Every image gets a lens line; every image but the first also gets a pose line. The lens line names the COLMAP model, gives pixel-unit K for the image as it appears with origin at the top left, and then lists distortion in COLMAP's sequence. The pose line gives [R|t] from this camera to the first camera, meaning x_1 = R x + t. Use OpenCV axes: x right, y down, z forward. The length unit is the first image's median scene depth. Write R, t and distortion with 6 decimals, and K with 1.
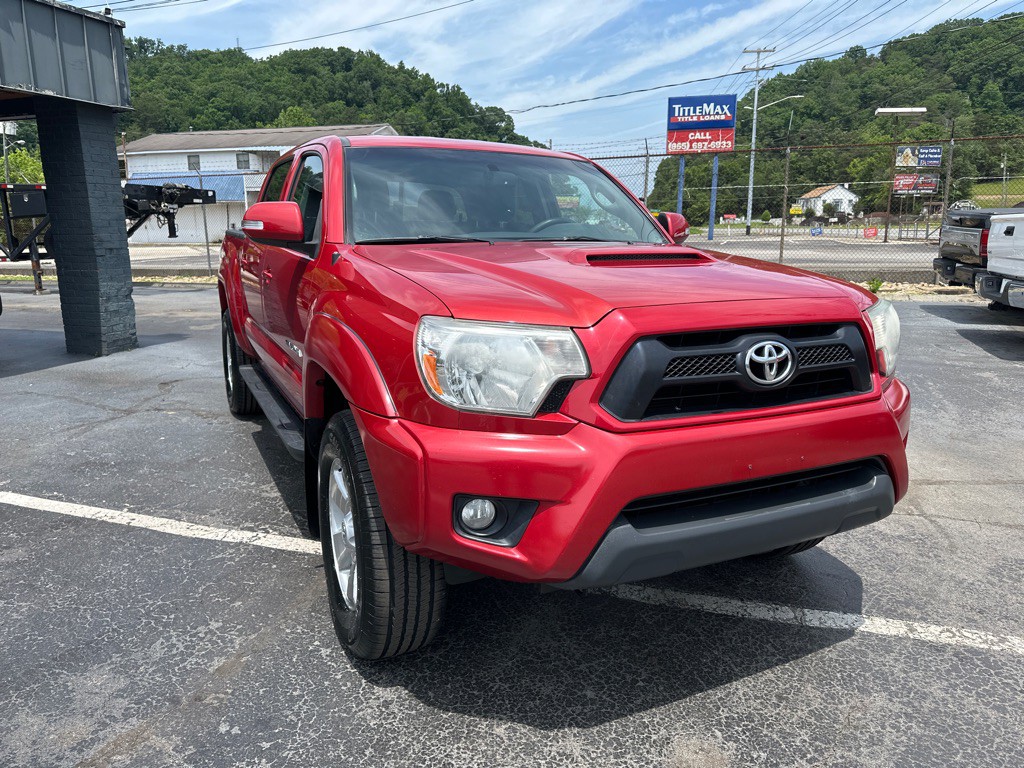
lens RADIAL K [[731.7, 0, 509.6], [0, 731.7, 367.9], [0, 0, 1]] dist [0.003183, -0.011349]
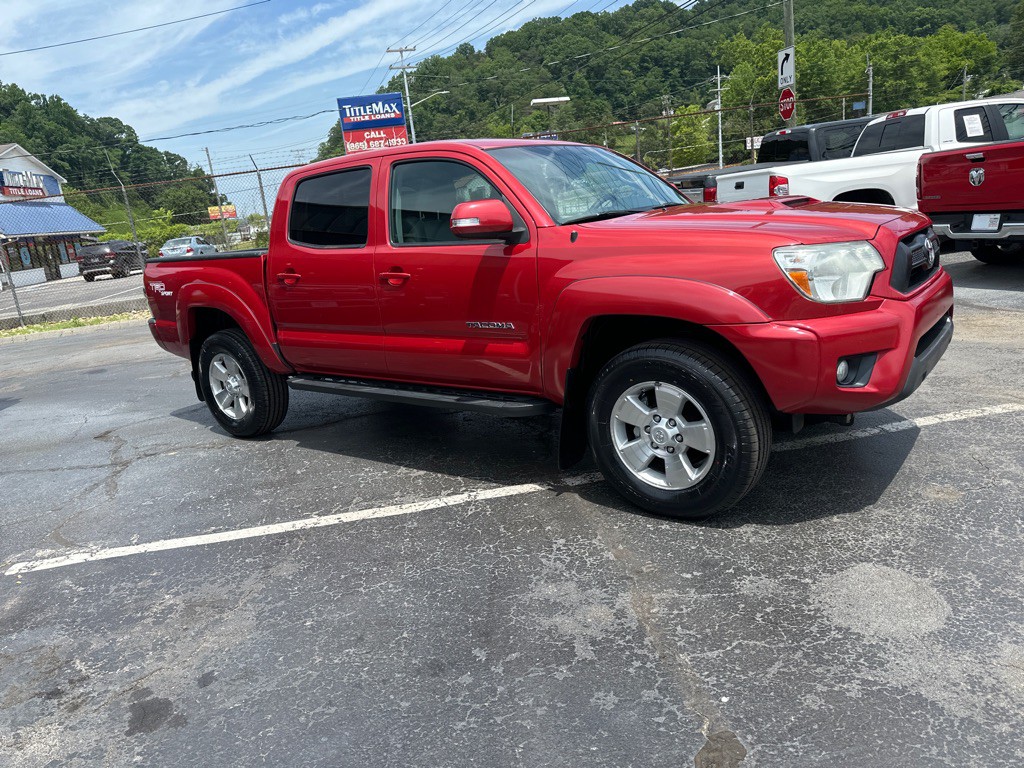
lens RADIAL K [[713.9, 0, 510.0], [0, 713.9, 382.4], [0, 0, 1]] dist [0.048032, -0.056593]
pose [[0.894147, -0.203705, 0.398755, -0.970547], [0.194444, 0.978822, 0.064021, -0.006727], [-0.403352, 0.020292, 0.914820, -0.078866]]
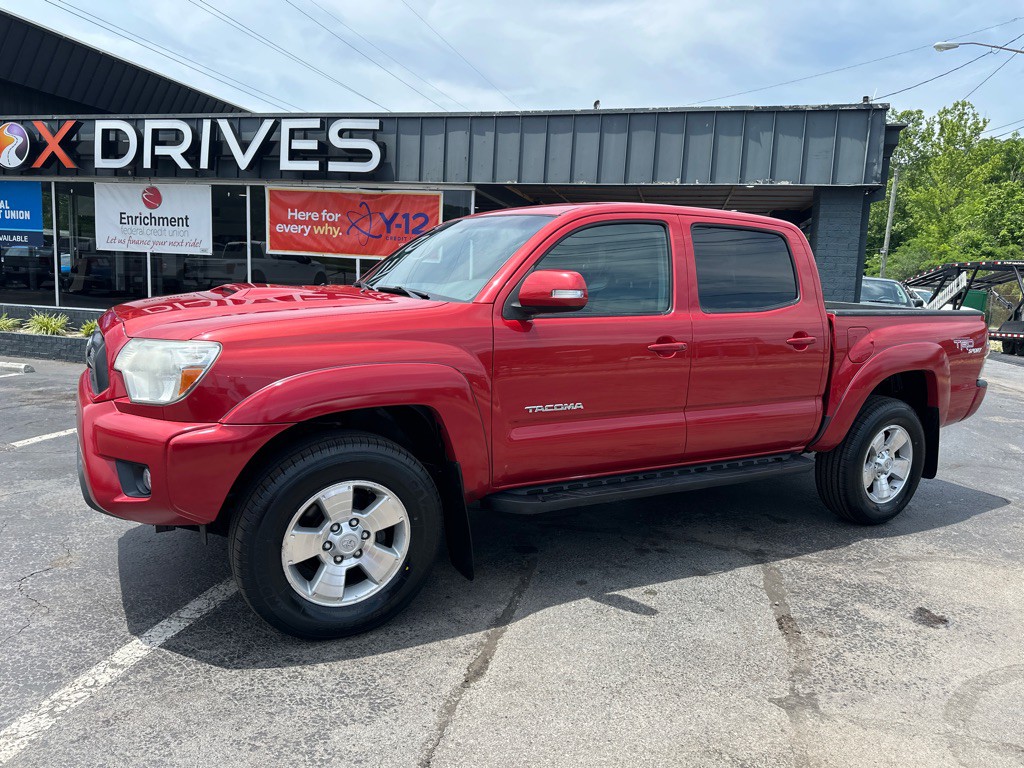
lens RADIAL K [[713.9, 0, 510.0], [0, 713.9, 382.4], [0, 0, 1]] dist [0.048032, -0.056593]
pose [[0.073993, 0.157176, -0.984795, 1.603753], [-0.240691, 0.961123, 0.135314, -0.305992], [0.967777, 0.227018, 0.108947, 1.410141]]
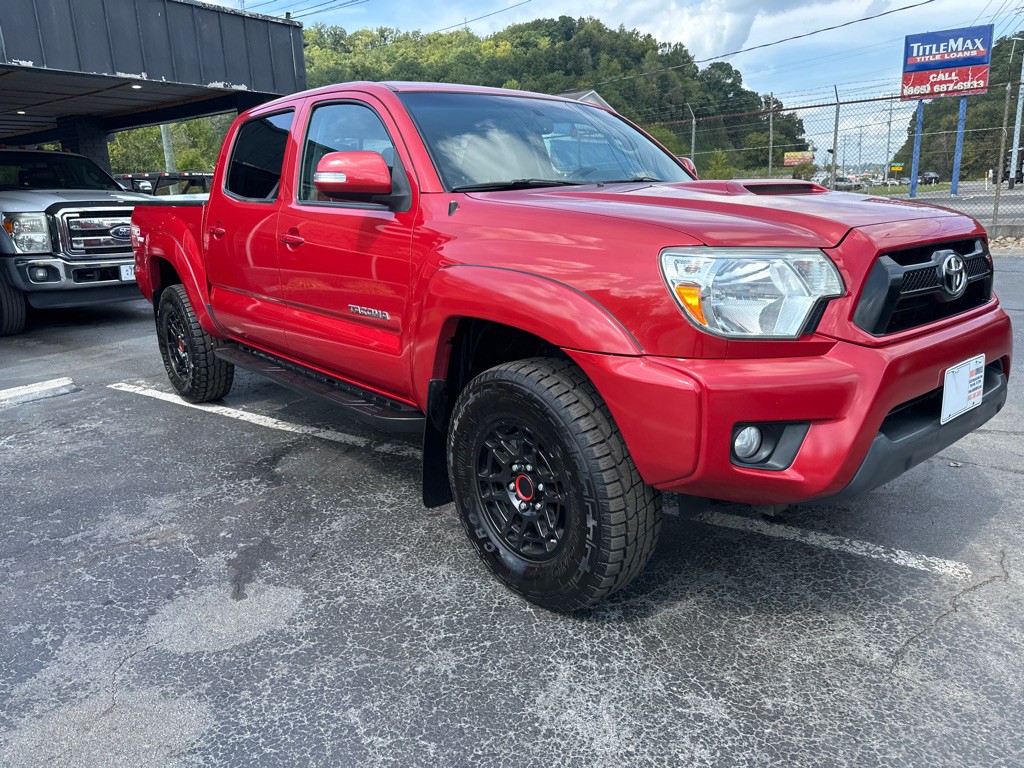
lens RADIAL K [[737.2, 0, 498.0], [0, 737.2, 360.6], [0, 0, 1]] dist [-0.006684, -0.007510]
pose [[0.954121, 0.028793, -0.298033, 0.449307], [-0.019564, 0.999234, 0.033904, 0.081730], [0.298780, -0.026518, 0.953953, -0.164655]]
